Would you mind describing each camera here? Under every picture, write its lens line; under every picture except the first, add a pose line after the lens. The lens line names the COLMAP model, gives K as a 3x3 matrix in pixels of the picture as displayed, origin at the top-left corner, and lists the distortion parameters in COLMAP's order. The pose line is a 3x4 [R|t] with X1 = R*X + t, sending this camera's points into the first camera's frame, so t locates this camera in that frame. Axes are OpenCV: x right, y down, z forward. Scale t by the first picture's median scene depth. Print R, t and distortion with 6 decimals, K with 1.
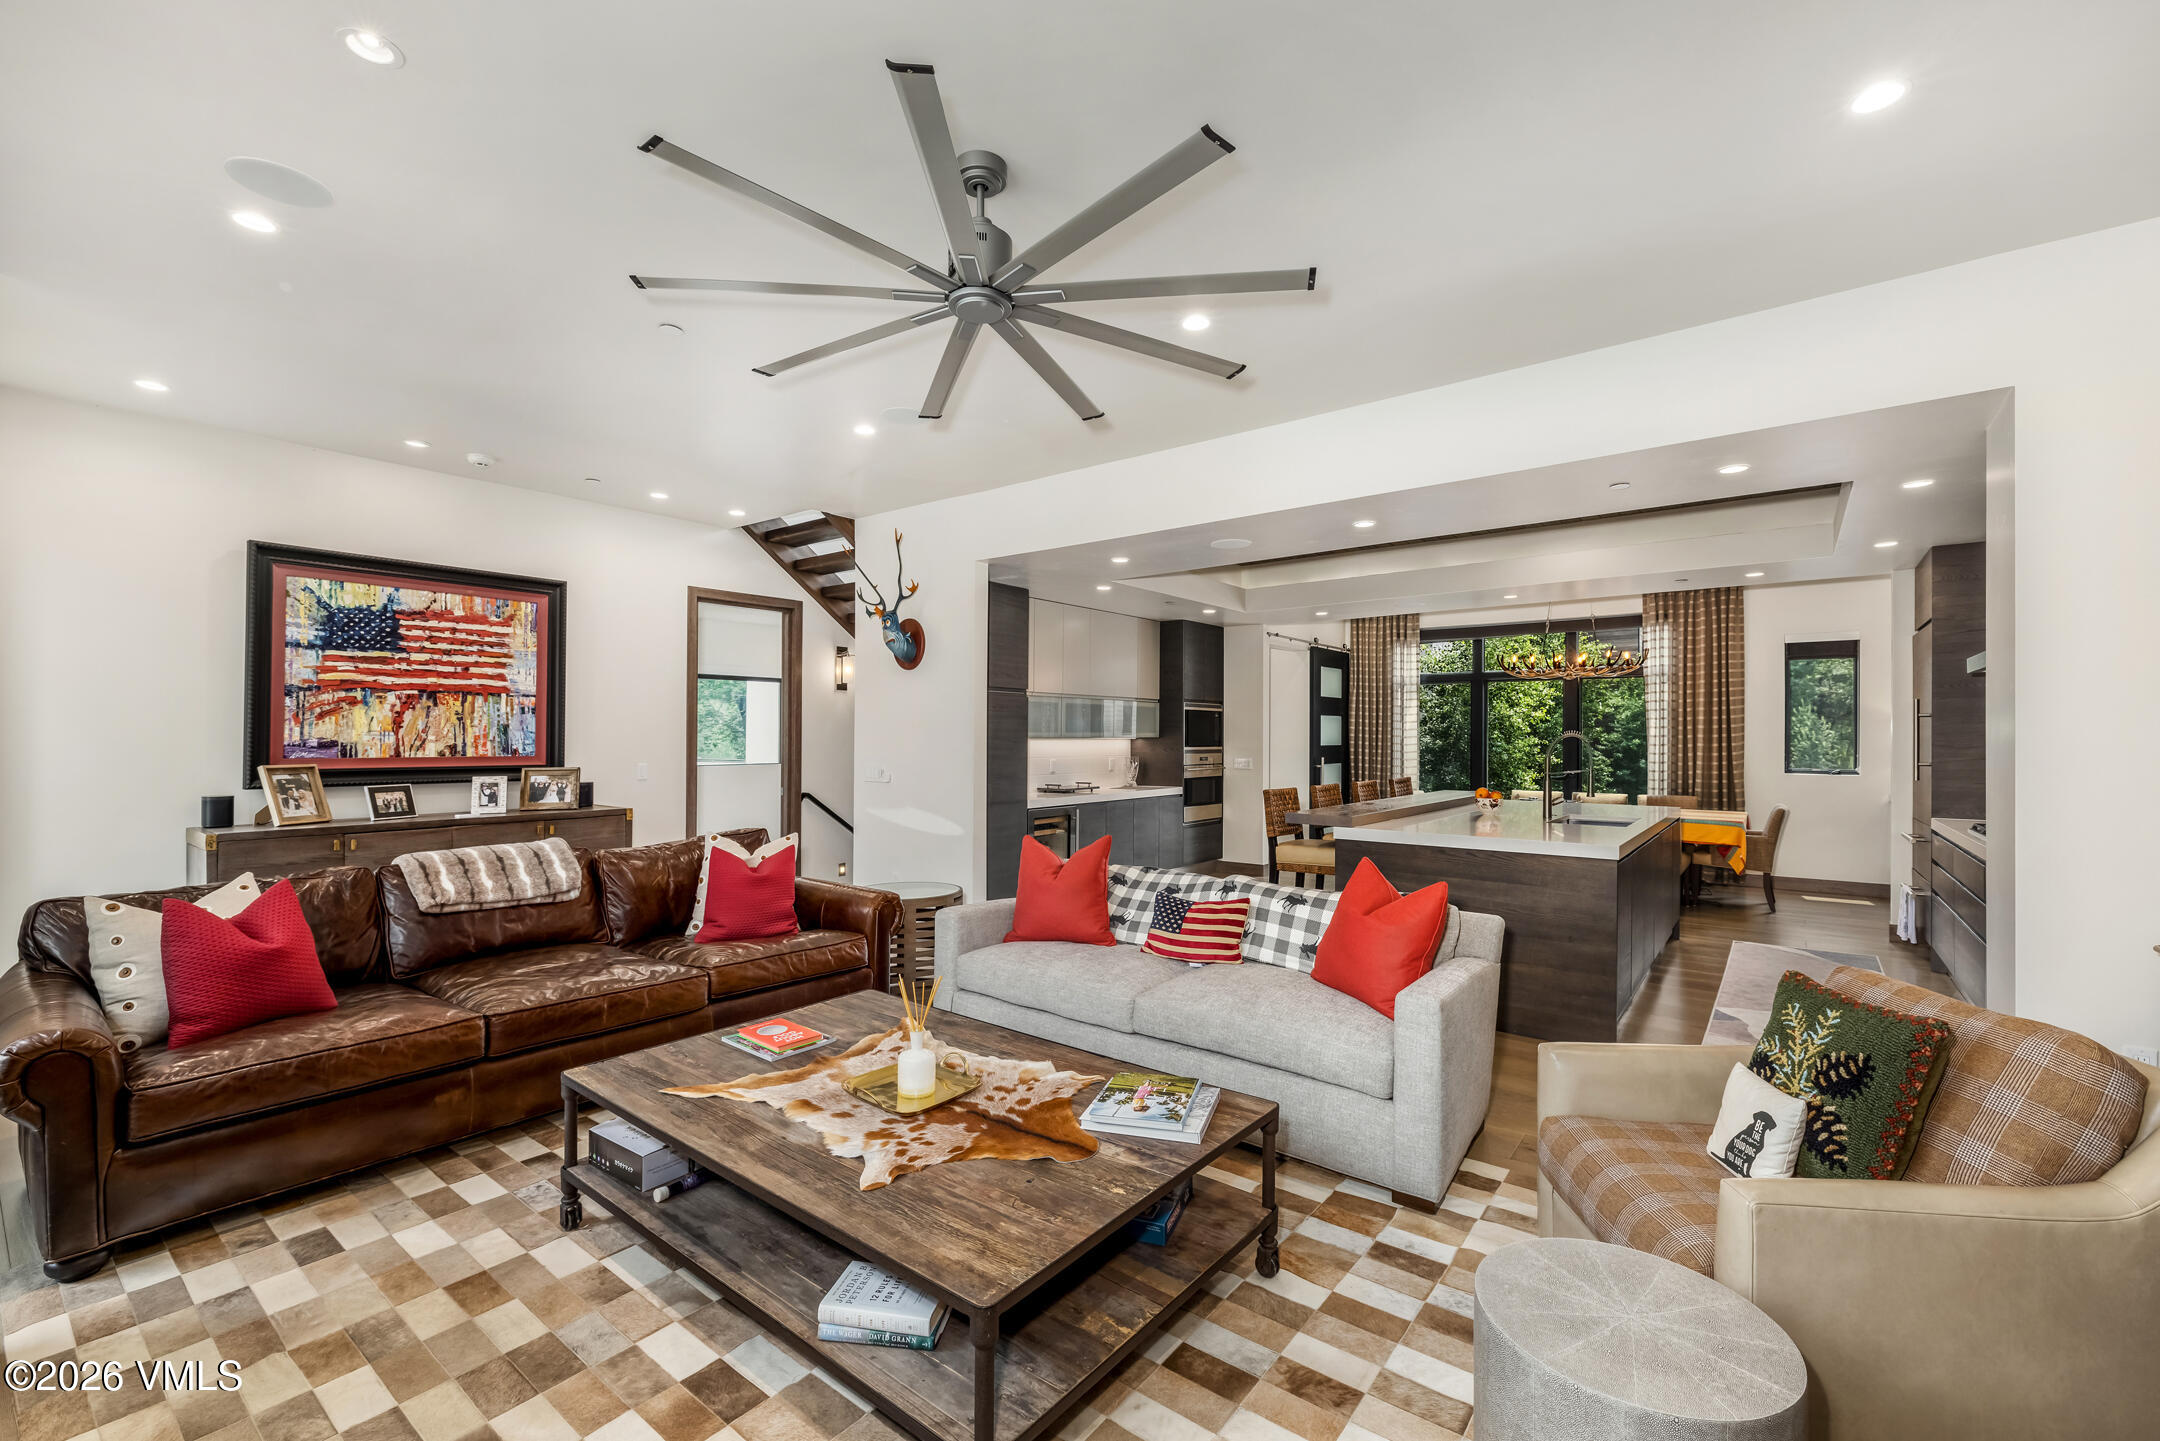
lens RADIAL K [[882.1, 0, 1091.0], [0, 882.1, 732.2], [0, 0, 1]] dist [-0.000340, -0.000065]
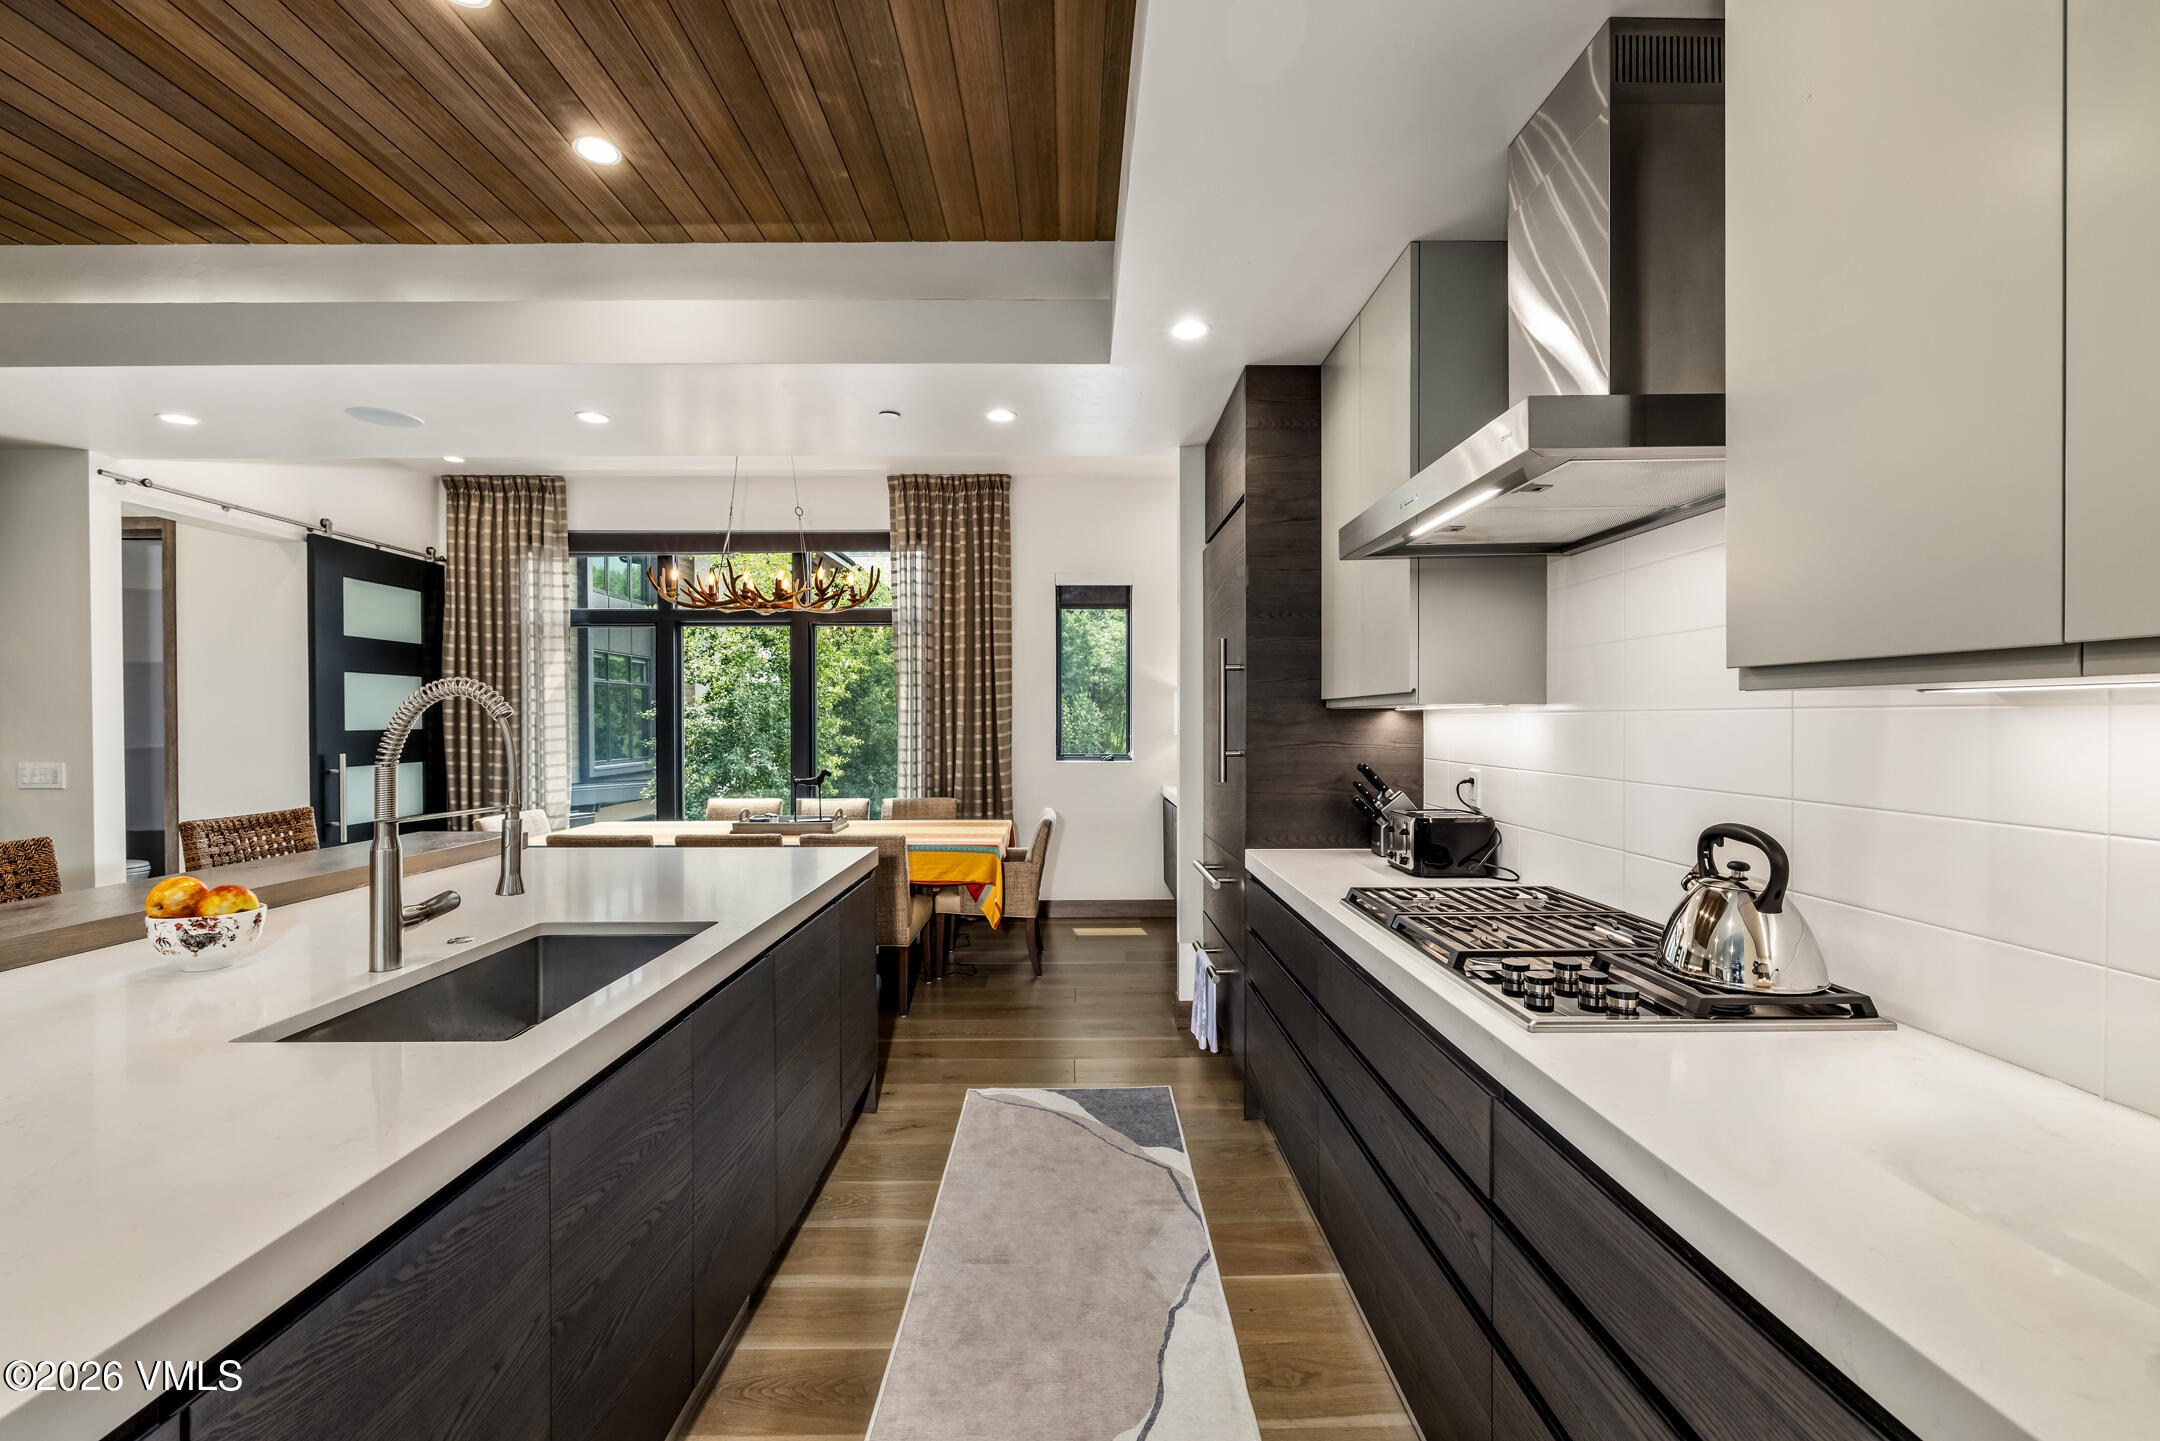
lens RADIAL K [[919.9, 0, 1005.1], [0, 919.9, 713.8], [0, 0, 1]] dist [-0.000758, -0.000041]
pose [[0.827923, -0.001419, 0.560839, 0.311998], [0.002119, 0.999998, -0.000598, 0.007347], [-0.560837, 0.001683, 0.827924, 0.377153]]
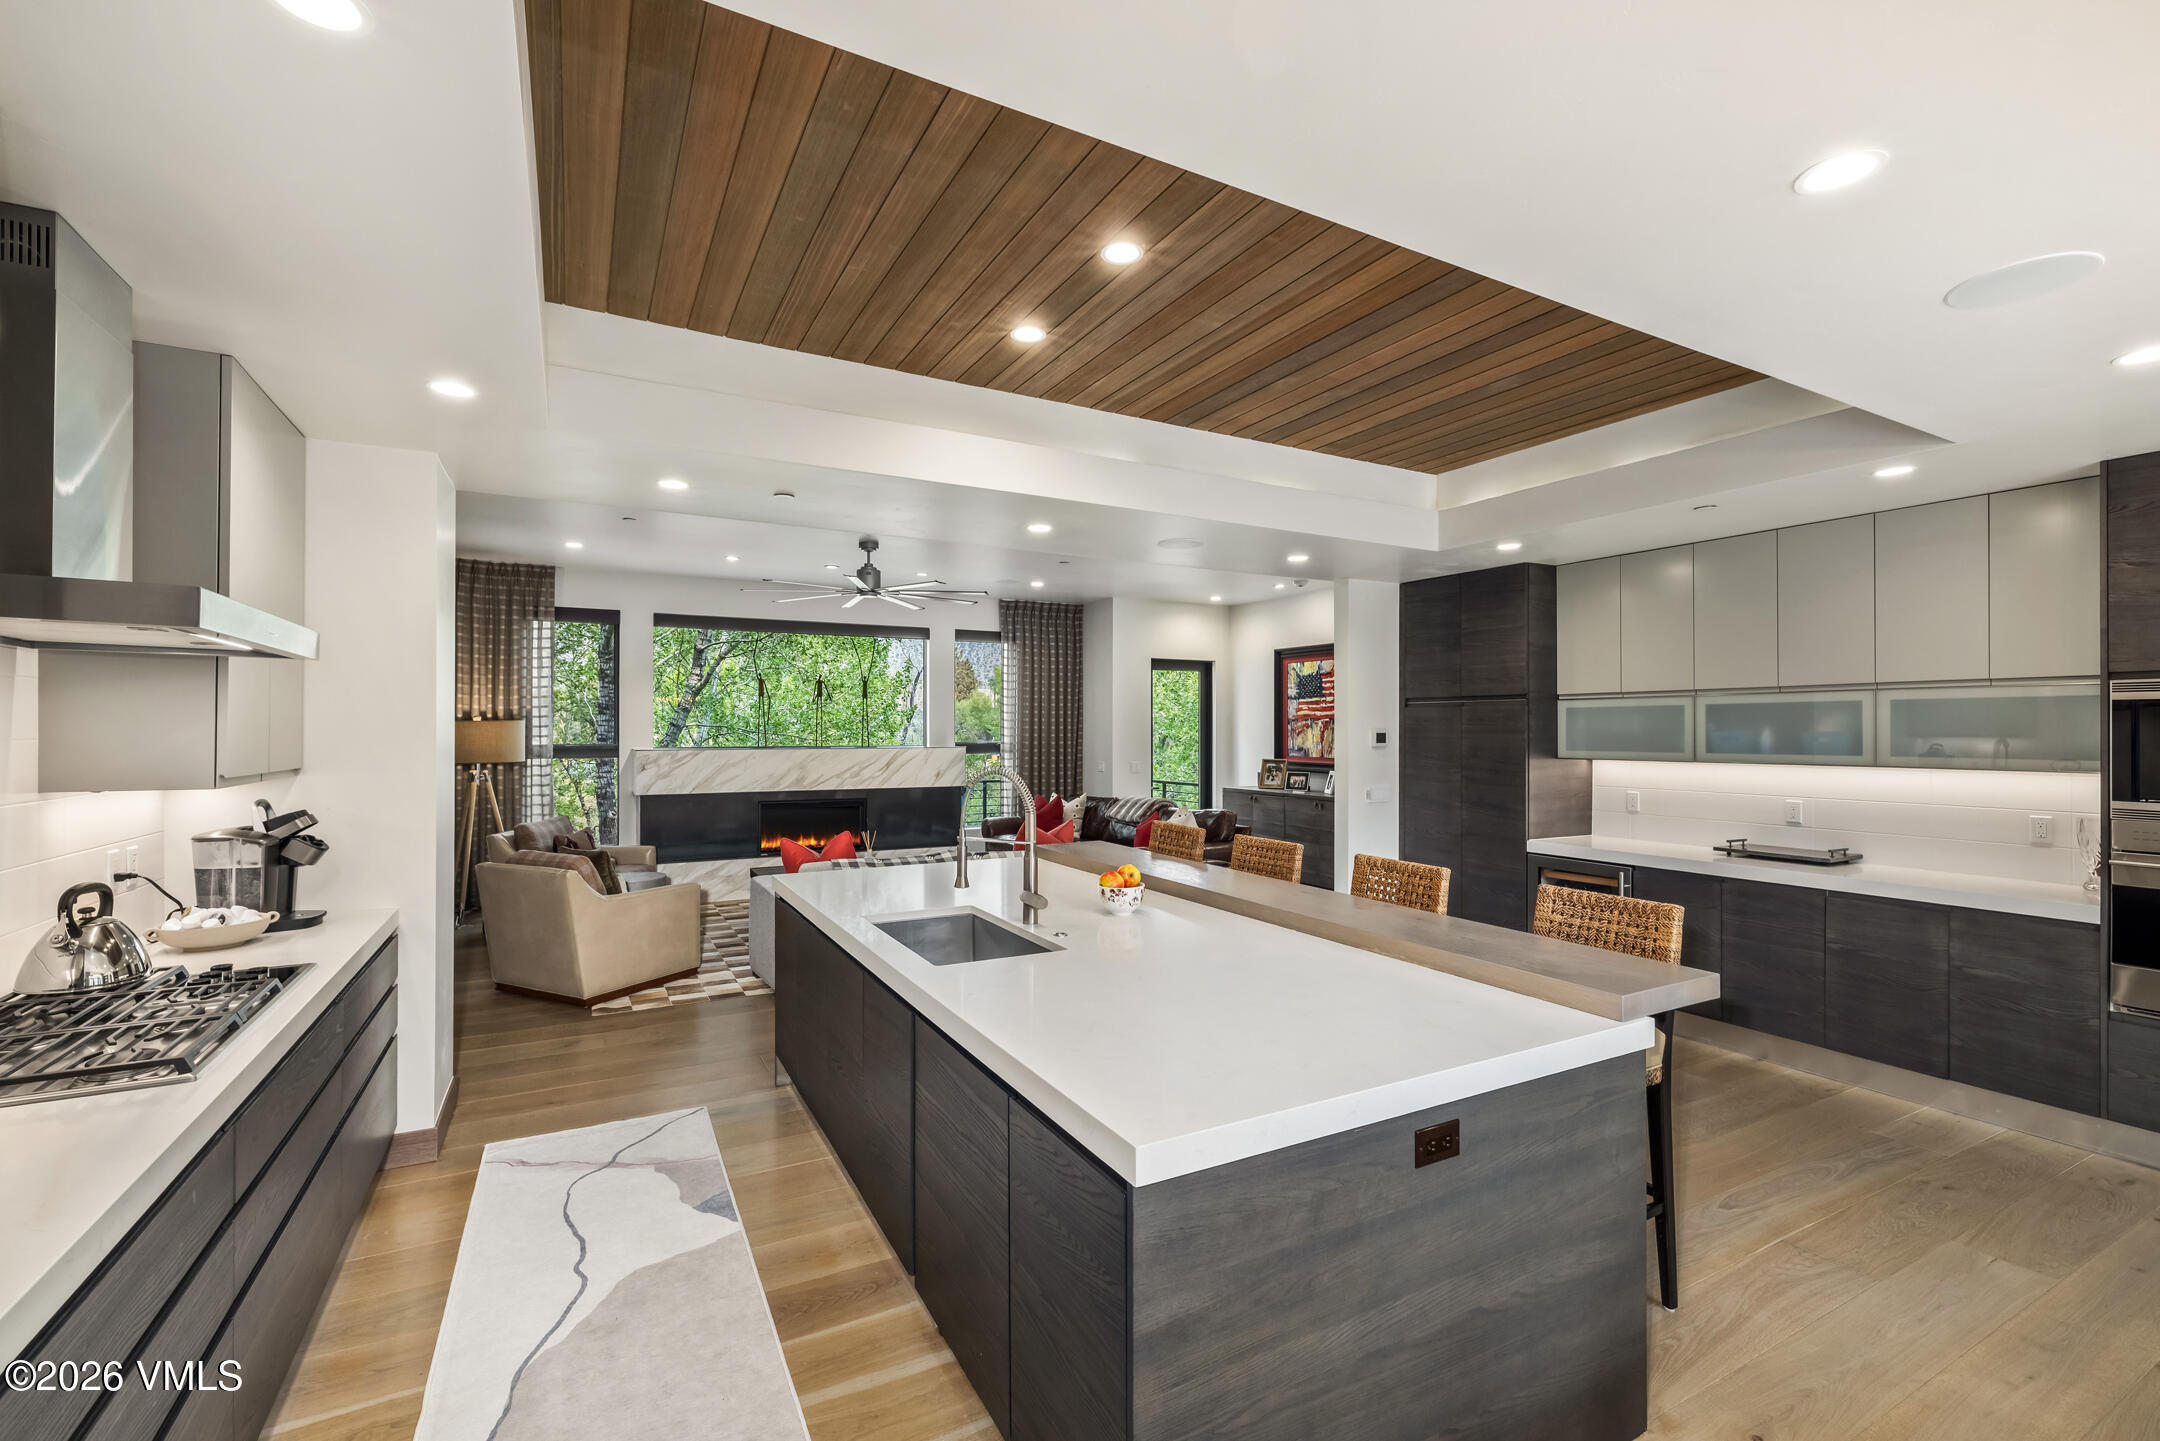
lens RADIAL K [[972.5, 0, 1169.0], [0, 972.5, 724.4], [0, 0, 1]] dist [-0.000039, -0.000025]
pose [[-0.343187, -0.004708, -0.939255, 0.589073], [0.003693, 0.999973, -0.006362, -0.013309], [0.939260, -0.005652, -0.343160, 0.717574]]
